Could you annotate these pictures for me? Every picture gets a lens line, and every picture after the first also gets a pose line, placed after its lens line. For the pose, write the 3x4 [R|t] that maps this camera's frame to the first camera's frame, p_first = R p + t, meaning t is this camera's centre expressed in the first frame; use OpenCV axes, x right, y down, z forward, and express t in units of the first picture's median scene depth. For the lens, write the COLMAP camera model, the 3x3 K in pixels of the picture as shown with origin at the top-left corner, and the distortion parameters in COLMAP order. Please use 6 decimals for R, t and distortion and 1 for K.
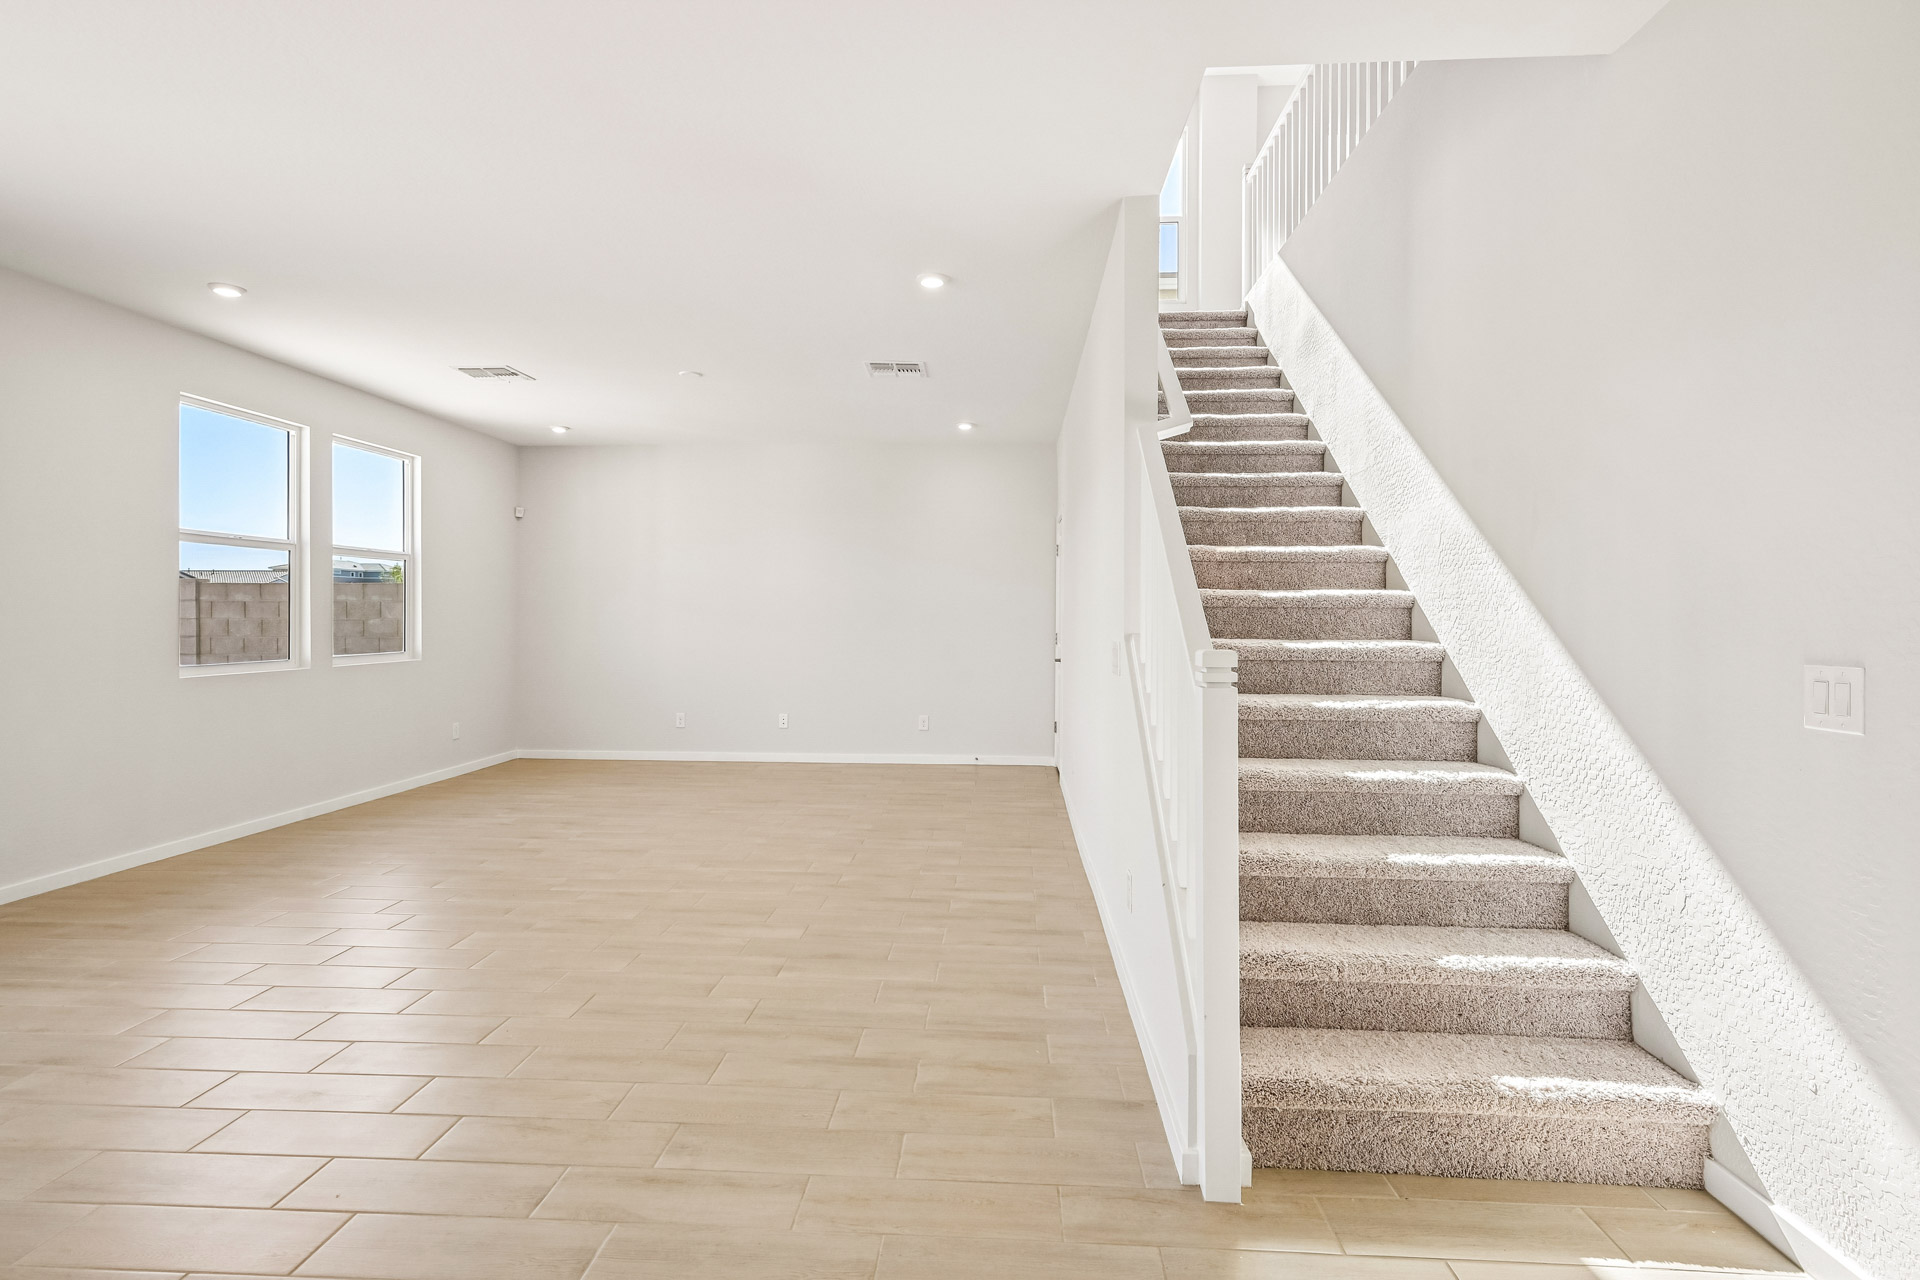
lens RADIAL K [[915.8, 0, 953.3], [0, 915.8, 618.0], [0, 0, 1]] dist [0.008377, -0.001003]
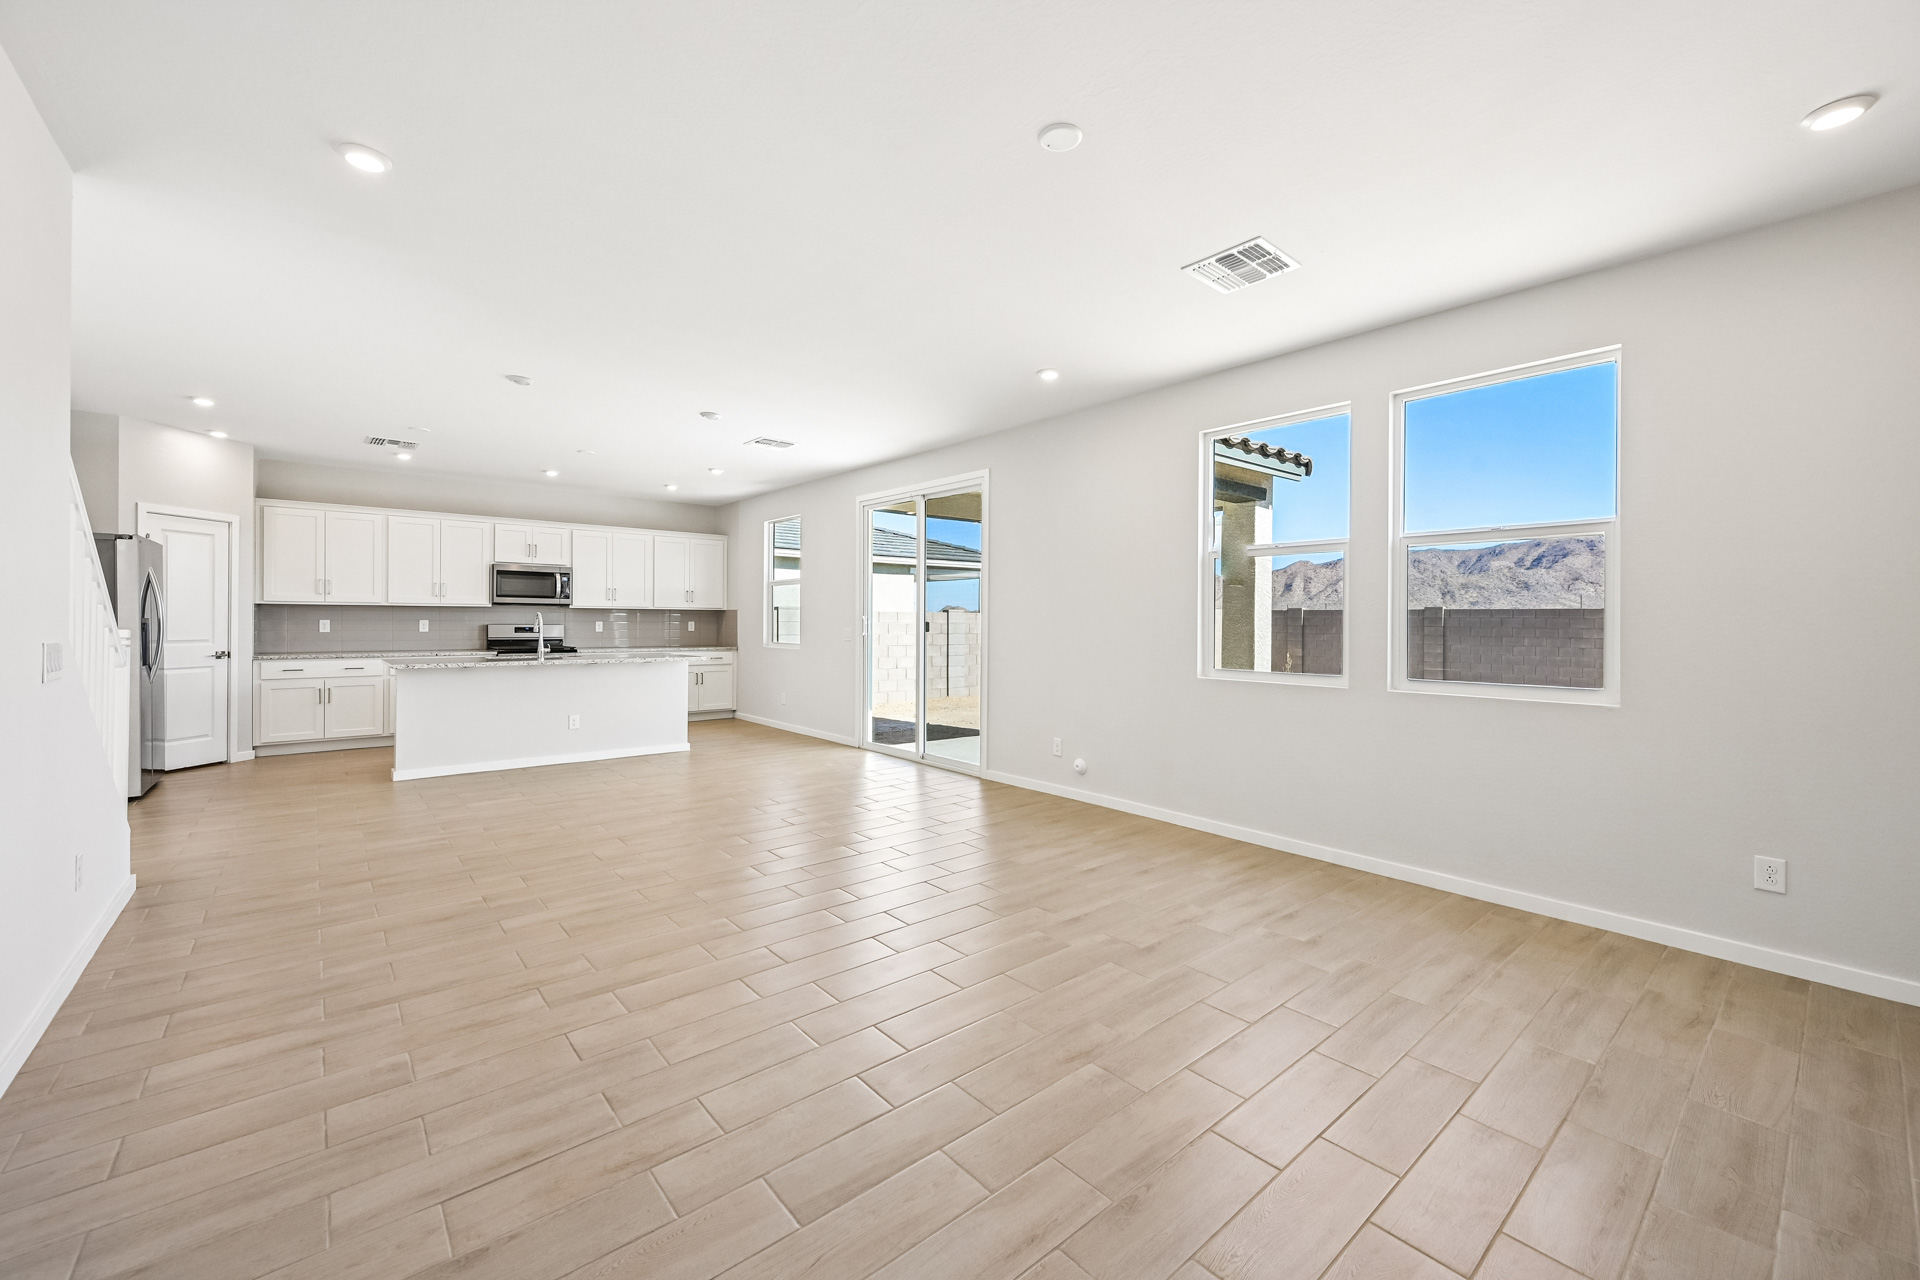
lens RADIAL K [[764.1, 0, 959.6], [0, 764.1, 620.5], [0, 0, 1]] dist [0.001448, 0.000771]
pose [[-0.720792, -0.010227, -0.693075, 0.055038], [-0.012683, 0.999918, -0.001565, -0.002558], [0.693035, 0.007663, -0.720863, 1.708884]]
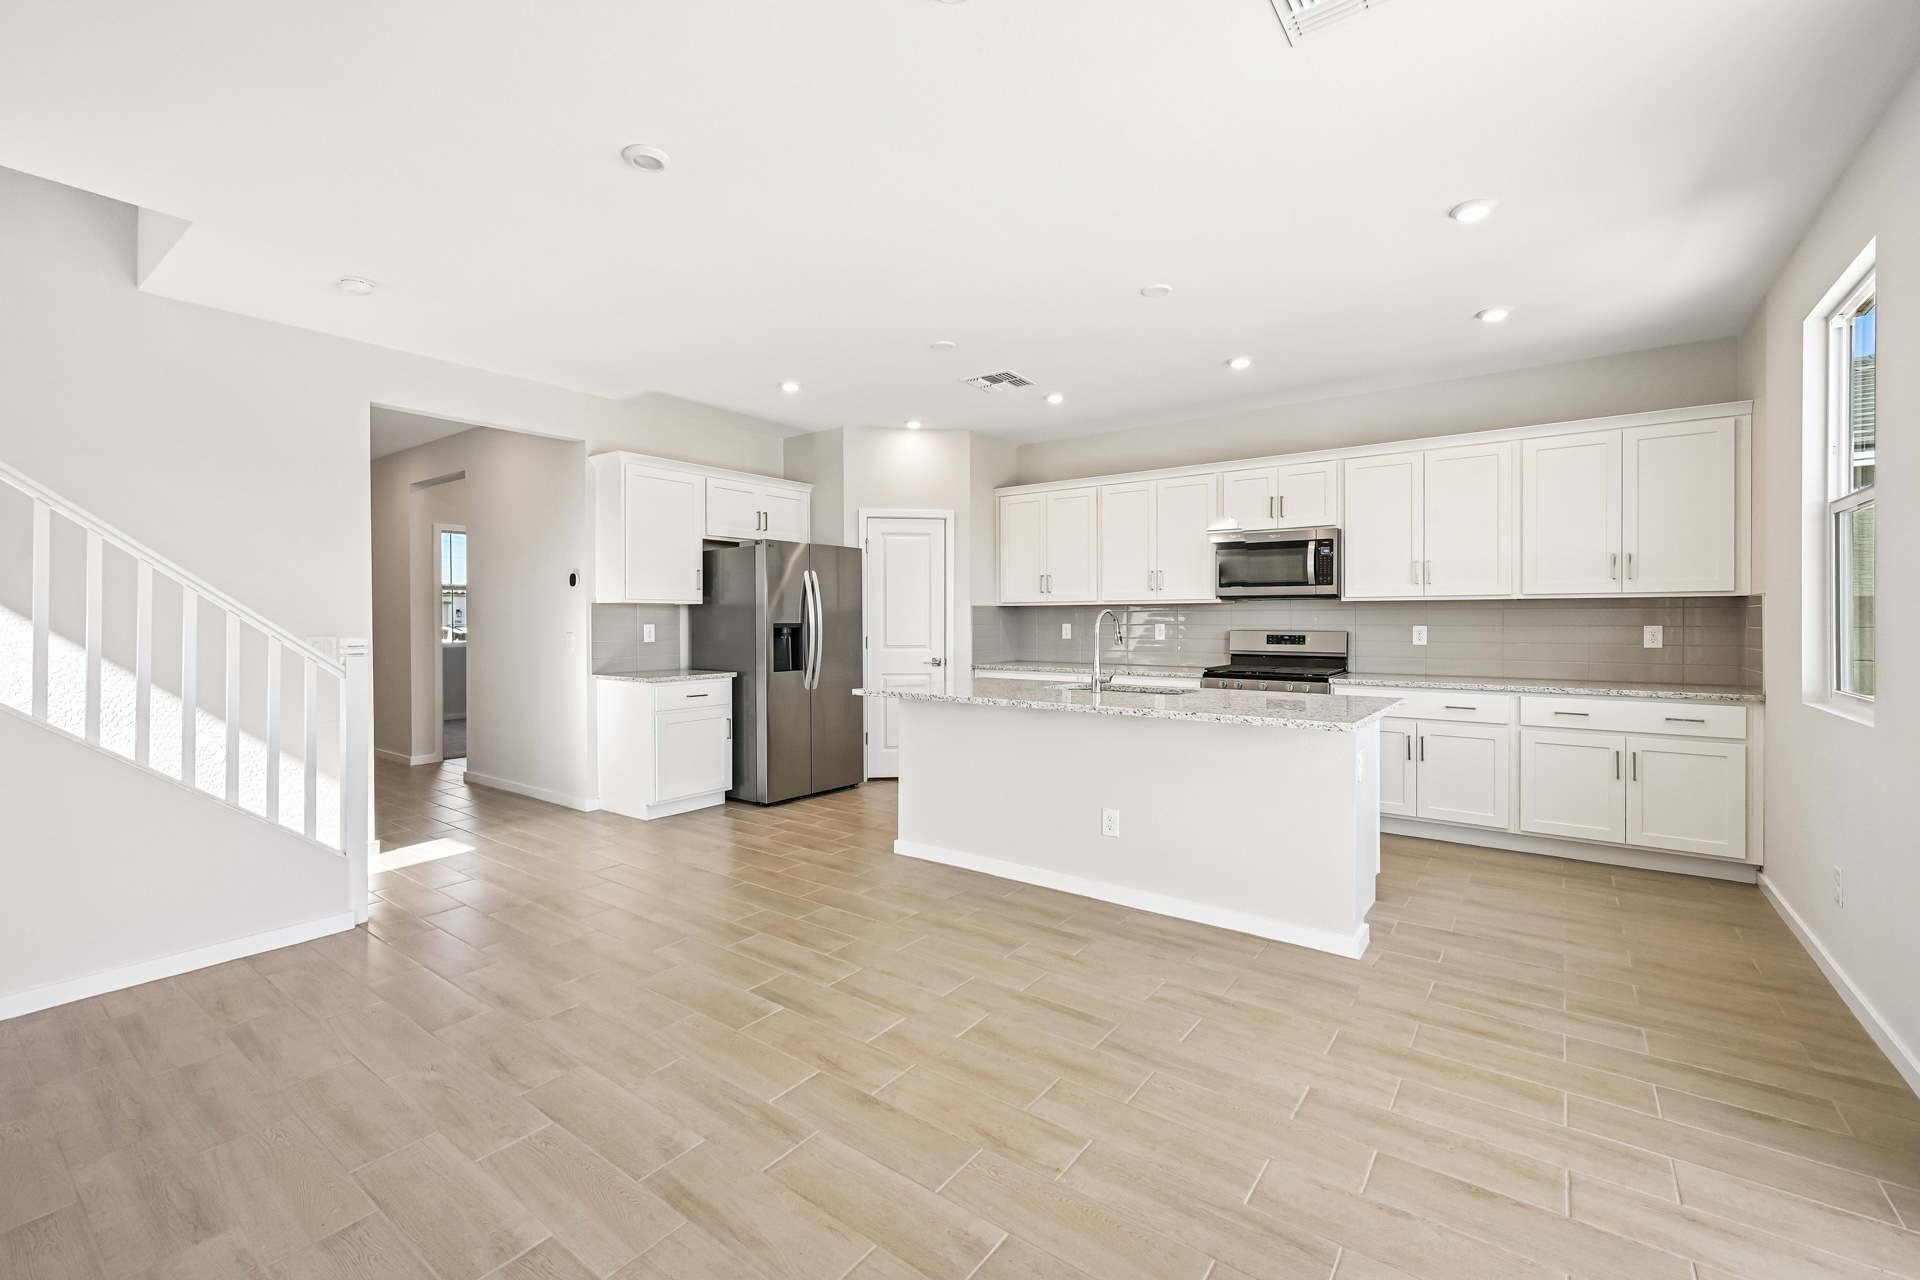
lens RADIAL K [[810.4, 0, 956.8], [0, 810.4, 627.3], [0, 0, 1]] dist [0.001958, -0.000316]
pose [[-0.837433, -0.009386, 0.546459, -0.800709], [-0.000808, 0.999873, 0.015935, -0.006509], [-0.546539, 0.012902, -0.837334, 0.823292]]
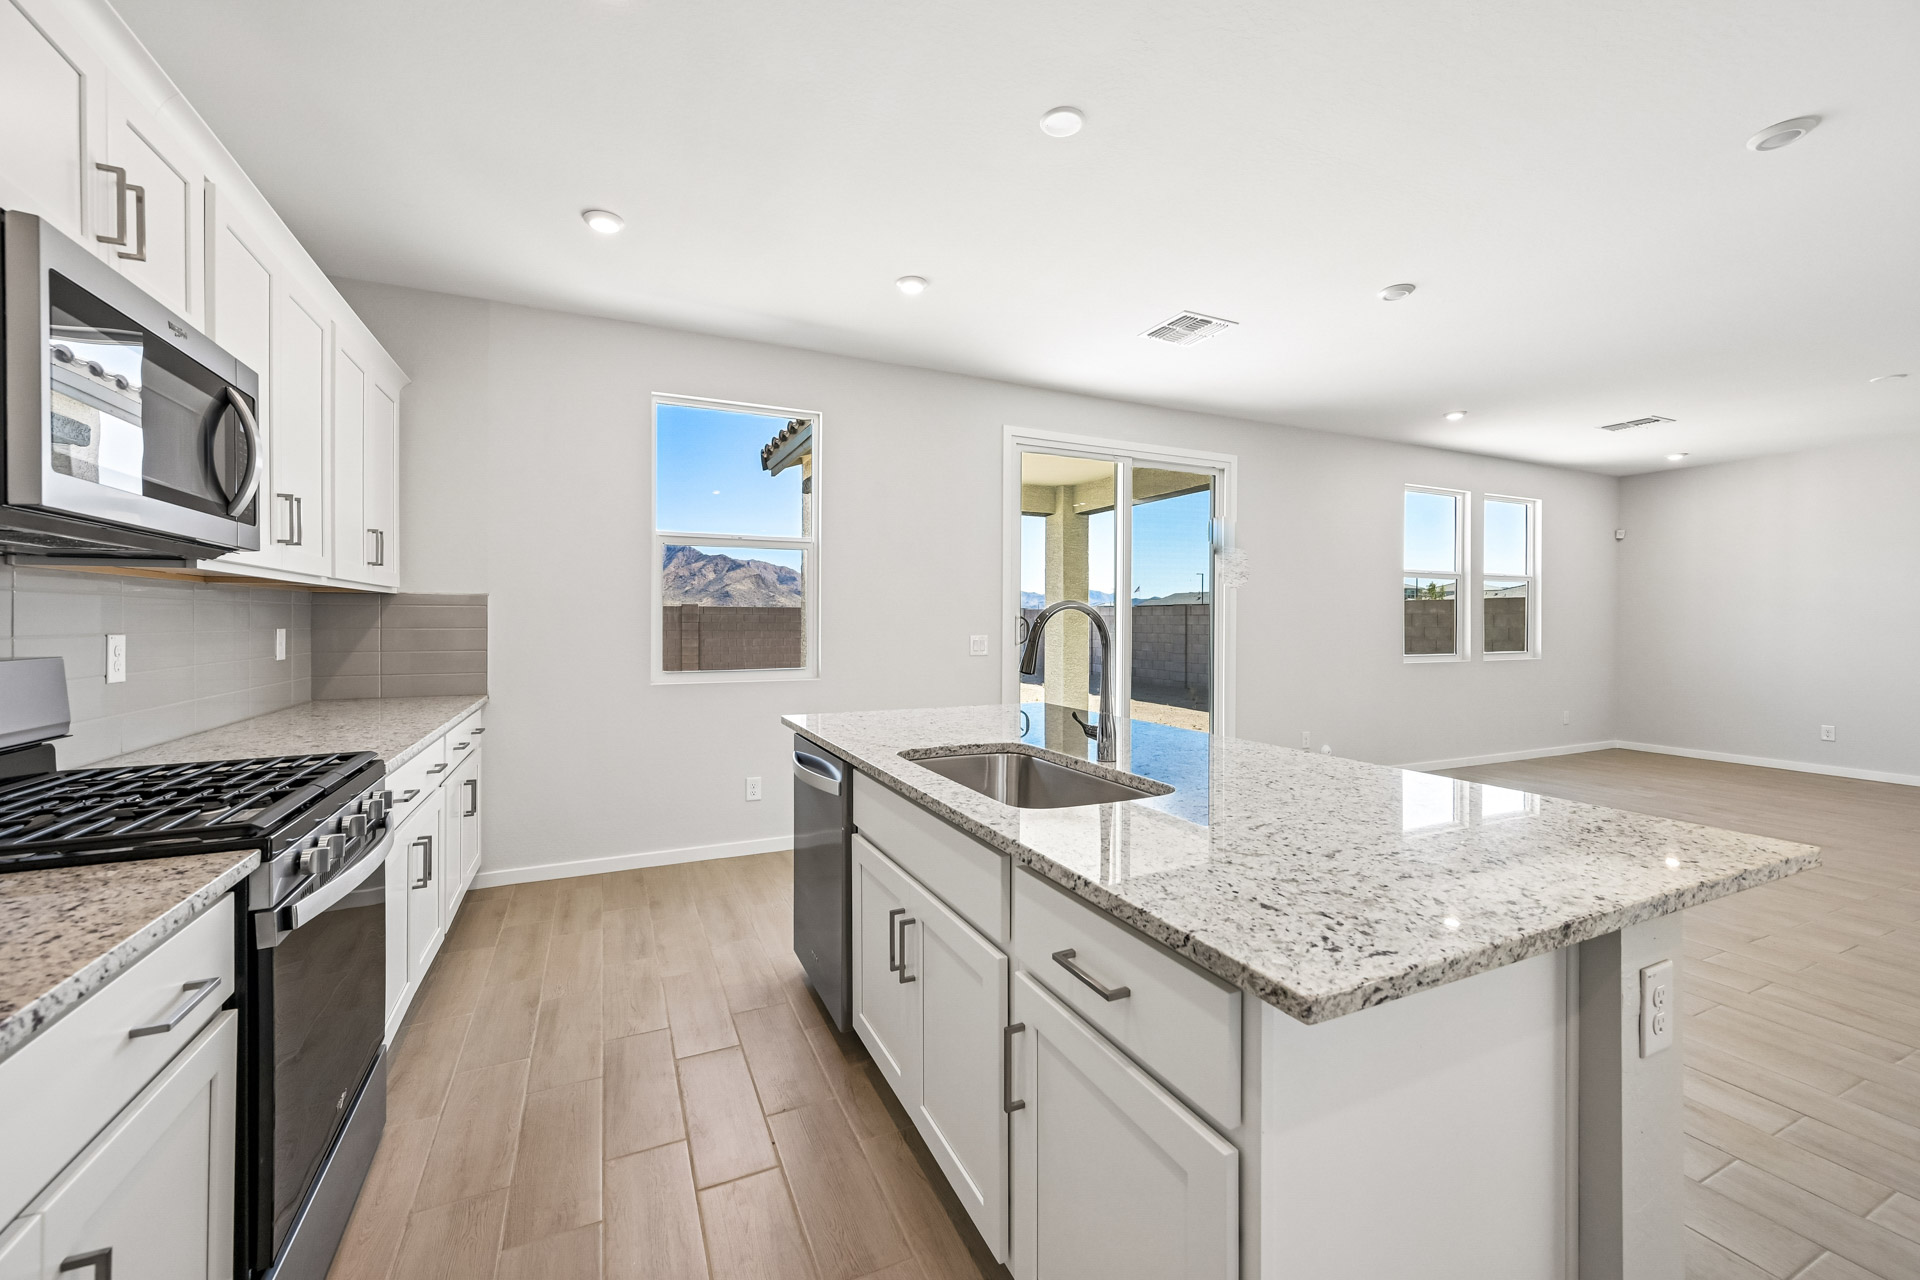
lens RADIAL K [[764.1, 0, 955.4], [0, 764.1, 623.3], [0, 0, 1]] dist [0.001448, 0.000771]
pose [[0.479830, -0.000411, -0.877361, -0.058765], [-0.003186, 0.999992, -0.002211, 0.001613], [0.877356, 0.003856, 0.479825, -0.357163]]
